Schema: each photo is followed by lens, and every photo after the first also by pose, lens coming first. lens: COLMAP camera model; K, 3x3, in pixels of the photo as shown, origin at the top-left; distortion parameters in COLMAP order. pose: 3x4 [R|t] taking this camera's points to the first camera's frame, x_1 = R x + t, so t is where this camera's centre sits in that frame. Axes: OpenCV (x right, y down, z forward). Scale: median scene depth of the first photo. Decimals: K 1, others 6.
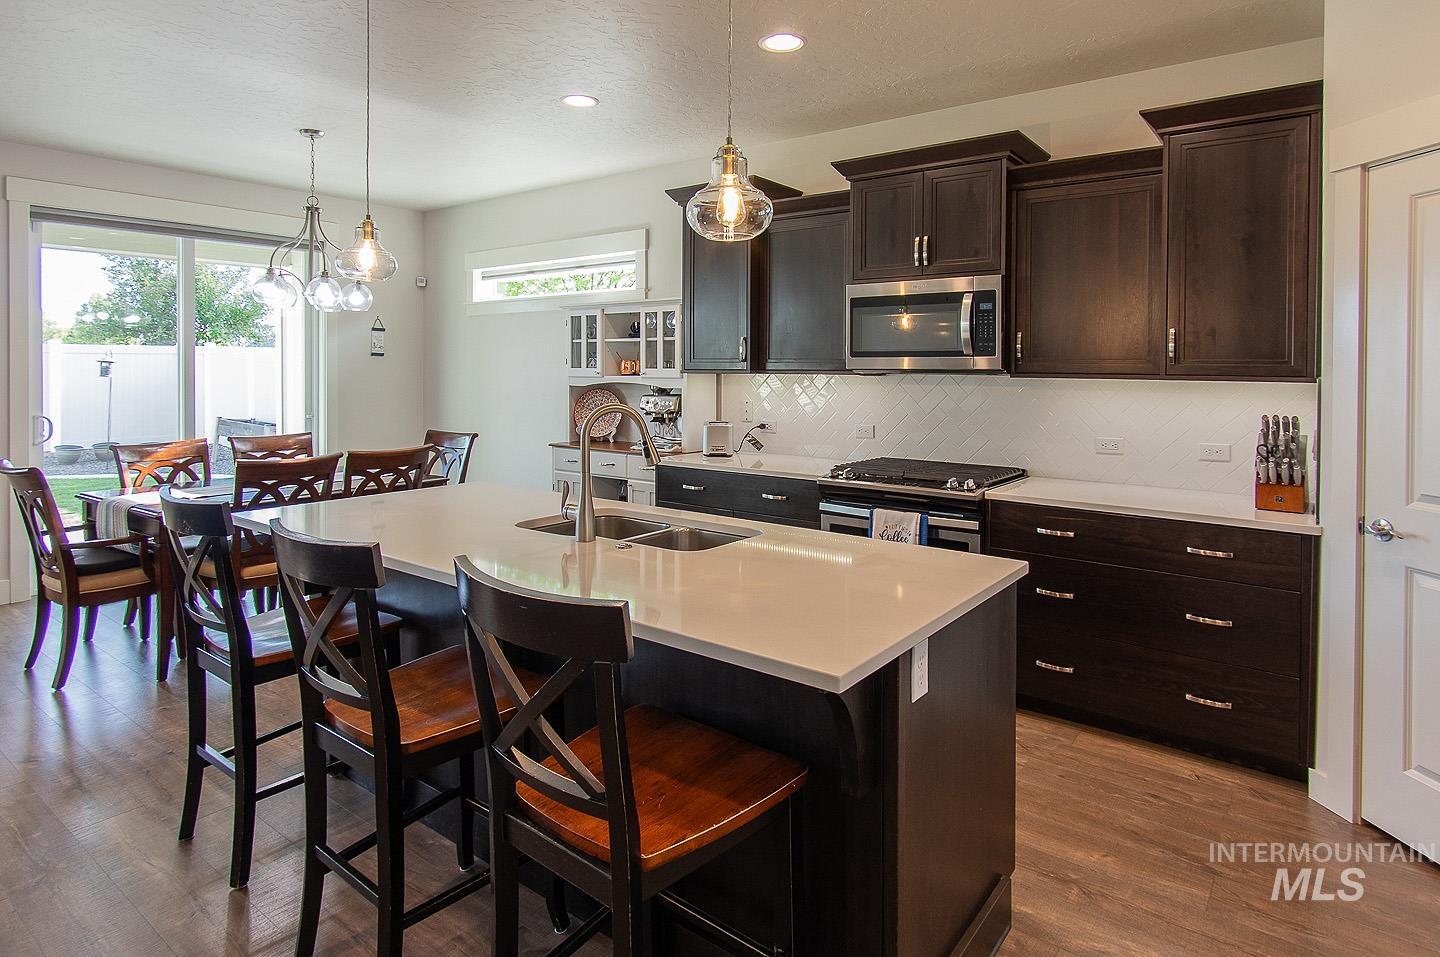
lens RADIAL K [[812.9, 0, 724.6], [0, 812.9, 380.5], [0, 0, 1]] dist [-0.002468, 0.000017]
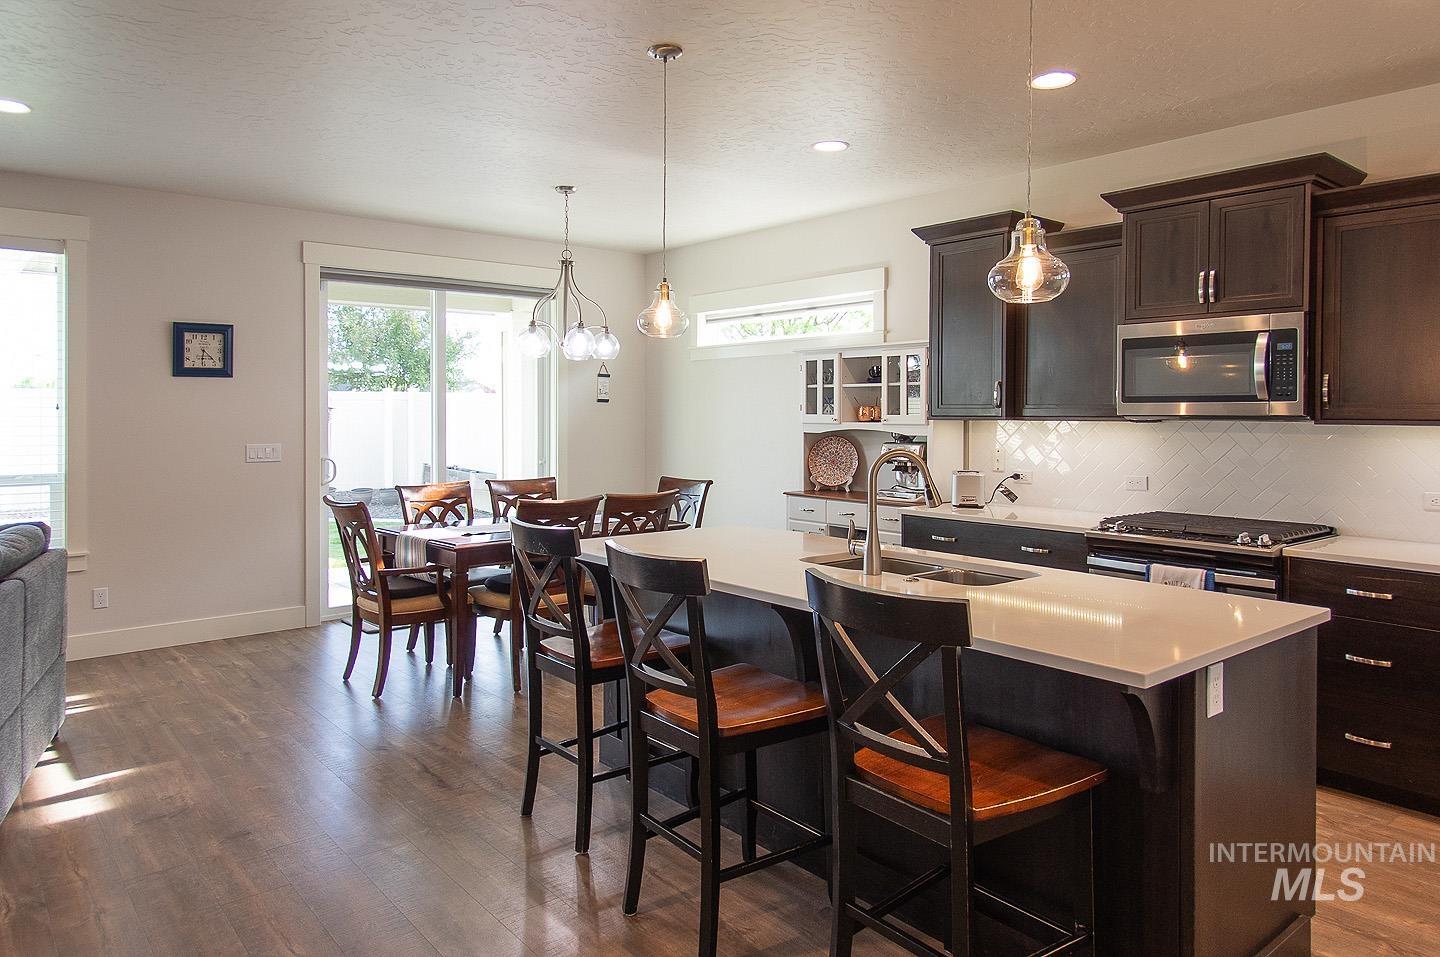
lens RADIAL K [[950.2, 0, 711.4], [0, 950.2, 430.8], [0, 0, 1]] dist [0.014770, -0.005066]
pose [[0.973499, 0.002559, -0.228675, -0.055888], [-0.001868, 0.999993, 0.003240, 0.001224], [0.228682, -0.002727, 0.973497, -0.178073]]
